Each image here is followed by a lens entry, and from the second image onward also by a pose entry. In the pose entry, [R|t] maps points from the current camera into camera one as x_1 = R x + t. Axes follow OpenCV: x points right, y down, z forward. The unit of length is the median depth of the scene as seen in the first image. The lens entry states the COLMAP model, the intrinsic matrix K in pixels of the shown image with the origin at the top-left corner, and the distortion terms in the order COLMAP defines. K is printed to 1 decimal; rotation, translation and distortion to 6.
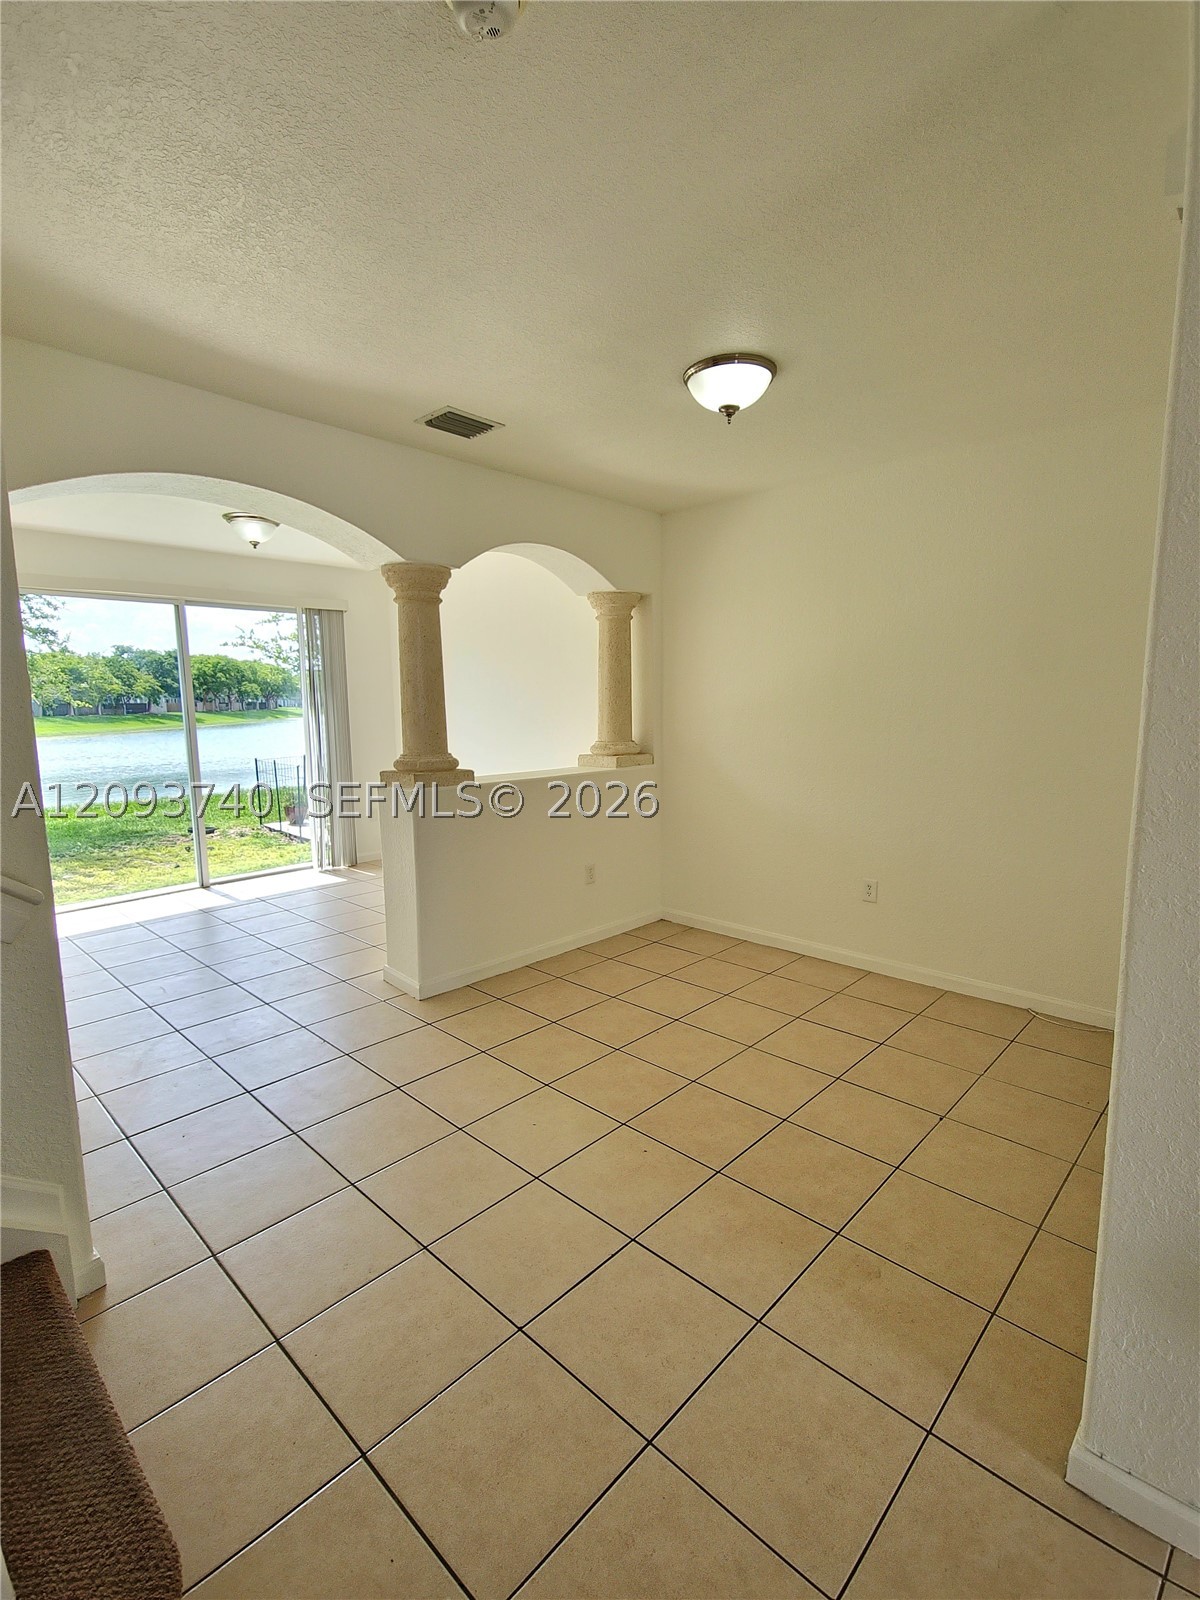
lens RADIAL K [[751.7, 0, 604.5], [0, 751.7, 796.5], [0, 0, 1]] dist [0.004449, -0.000589]
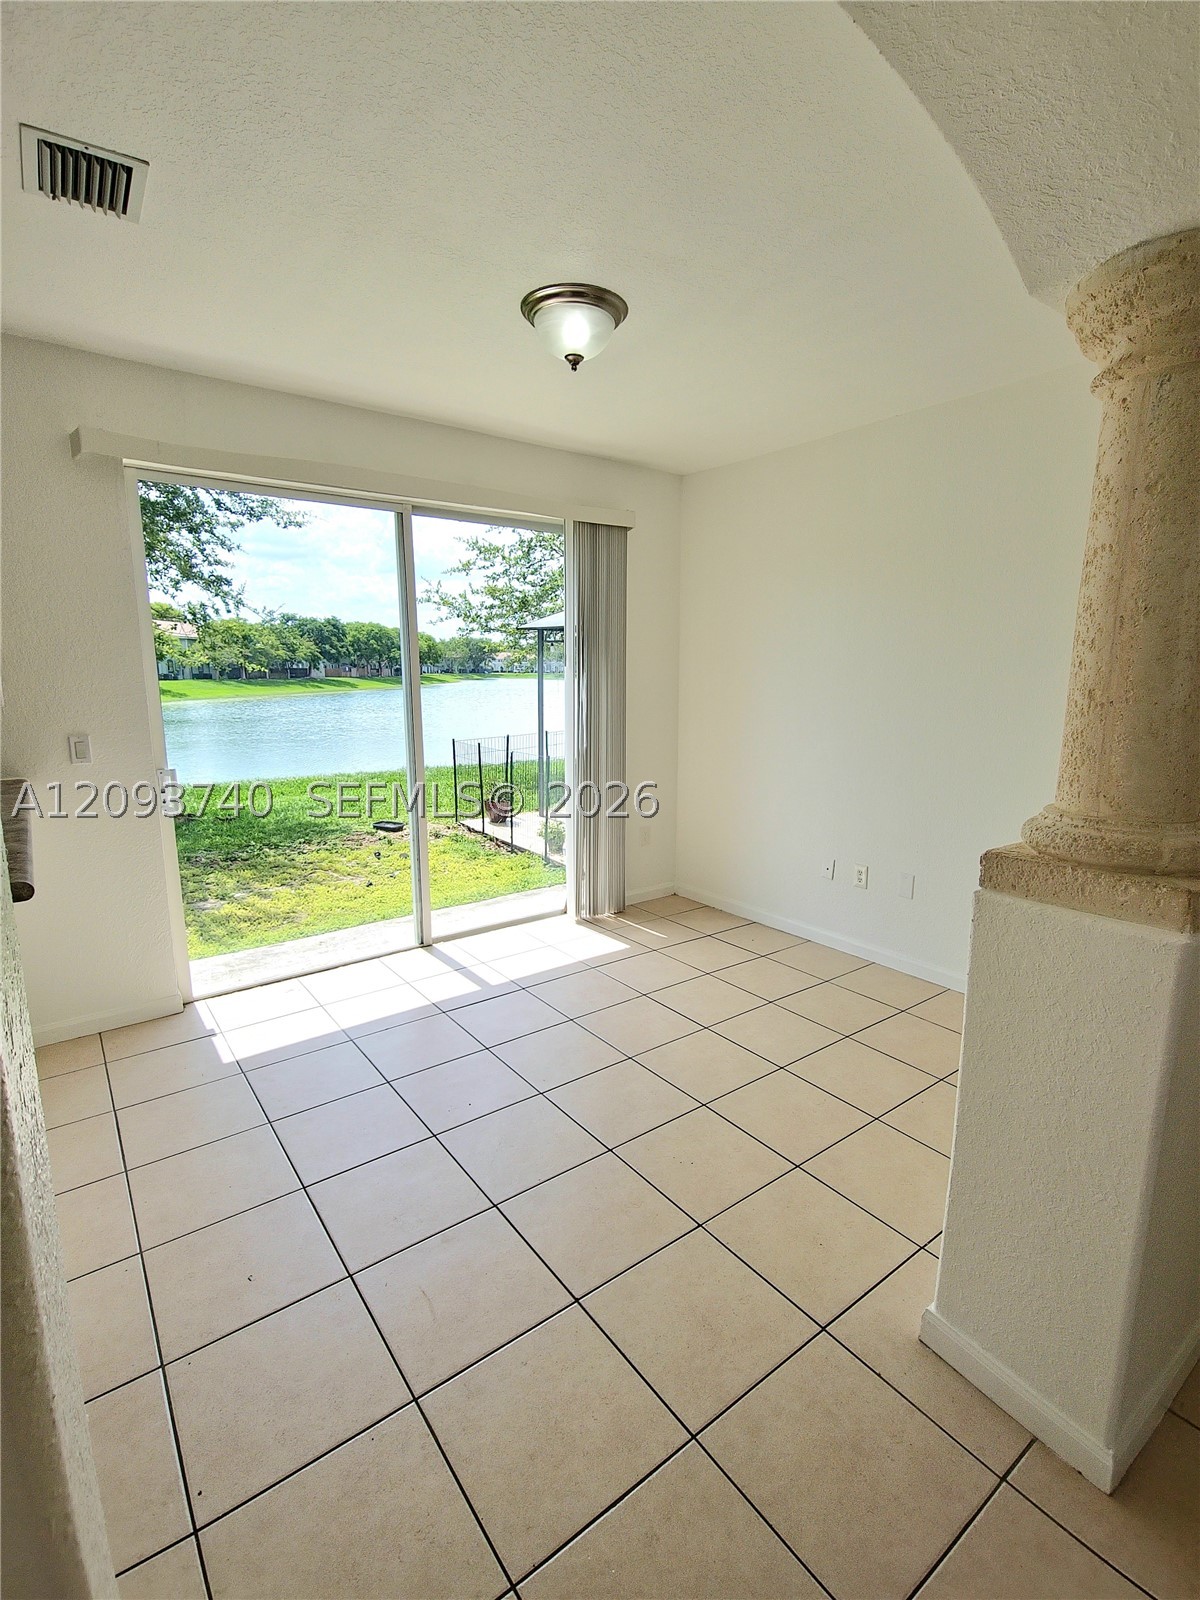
lens RADIAL K [[751.7, 0, 603.1], [0, 751.7, 799.9], [0, 0, 1]] dist [0.004449, -0.000589]
pose [[0.985080, 0.042804, -0.166687, -0.170046], [-0.035590, 0.998306, 0.046025, -0.028276], [0.168375, -0.039406, 0.984935, 0.236377]]
